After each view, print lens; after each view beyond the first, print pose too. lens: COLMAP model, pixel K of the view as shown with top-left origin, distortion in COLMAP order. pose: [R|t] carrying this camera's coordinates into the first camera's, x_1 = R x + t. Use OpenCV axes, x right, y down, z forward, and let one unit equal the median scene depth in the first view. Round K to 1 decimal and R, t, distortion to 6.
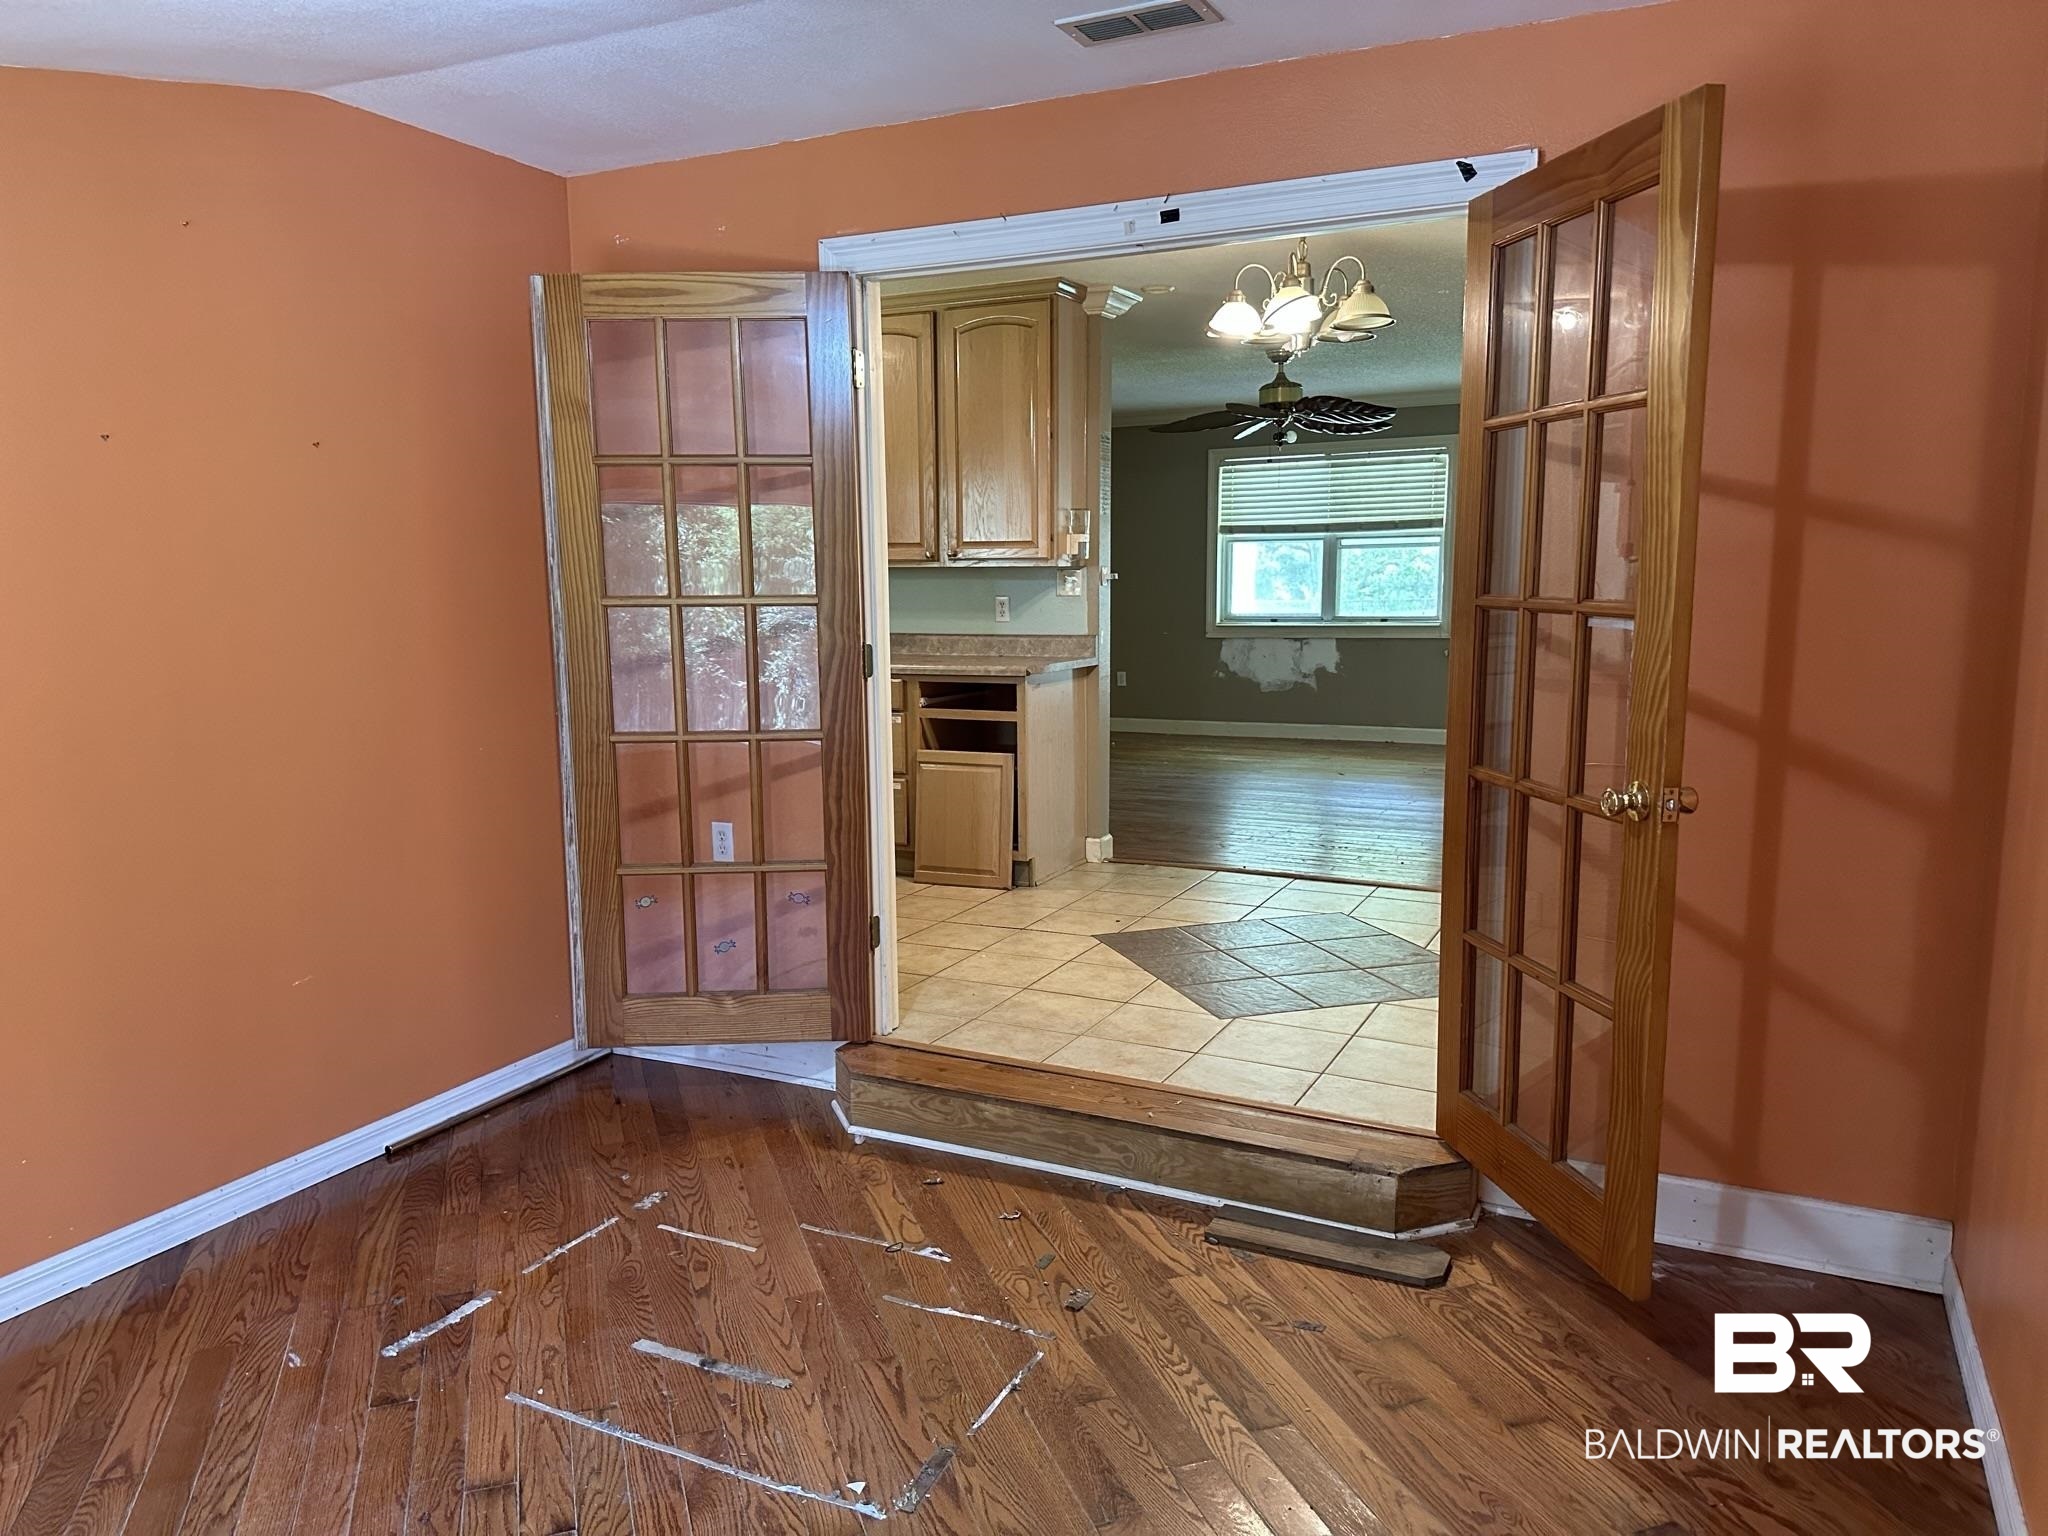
lens RADIAL K [[1429.5, 0, 1005.6], [0, 1429.5, 764.3], [0, 0, 1]] dist [0.043427, -0.000311]
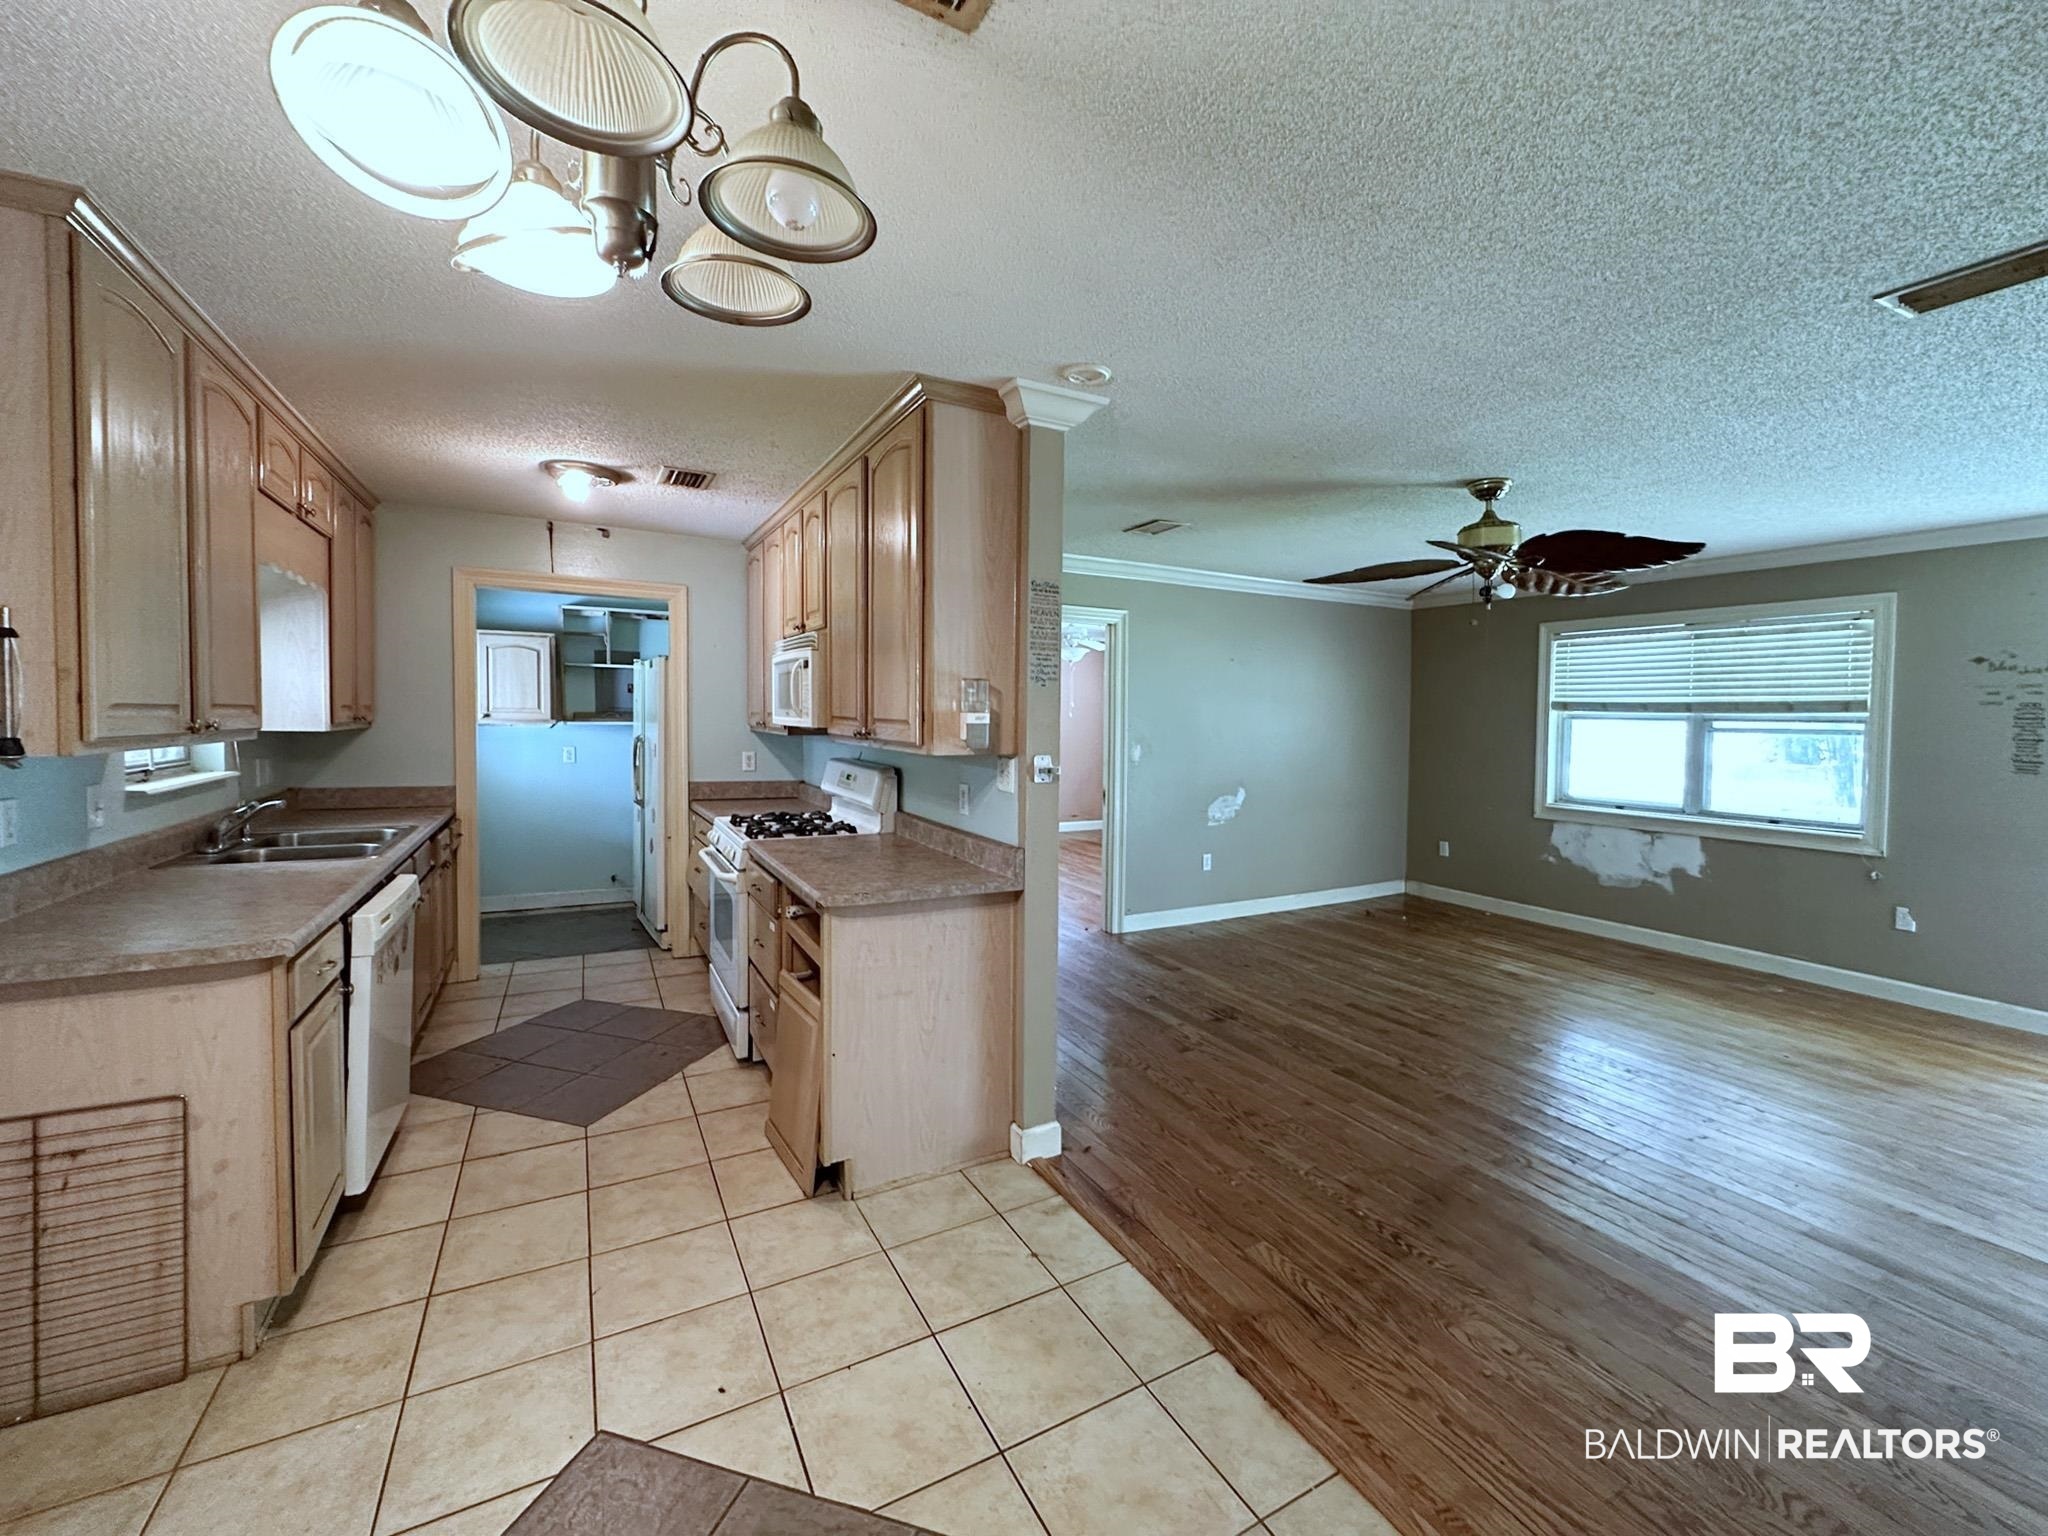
lens RADIAL K [[819.7, 0, 999.4], [0, 819.7, 742.6], [0, 0, 1]] dist [-0.002624, 0.000743]
pose [[0.818070, 0.047508, -0.573153, 0.164246], [-0.105593, 0.992048, -0.068484, -0.065589], [0.565342, 0.116545, 0.816582, 0.362343]]
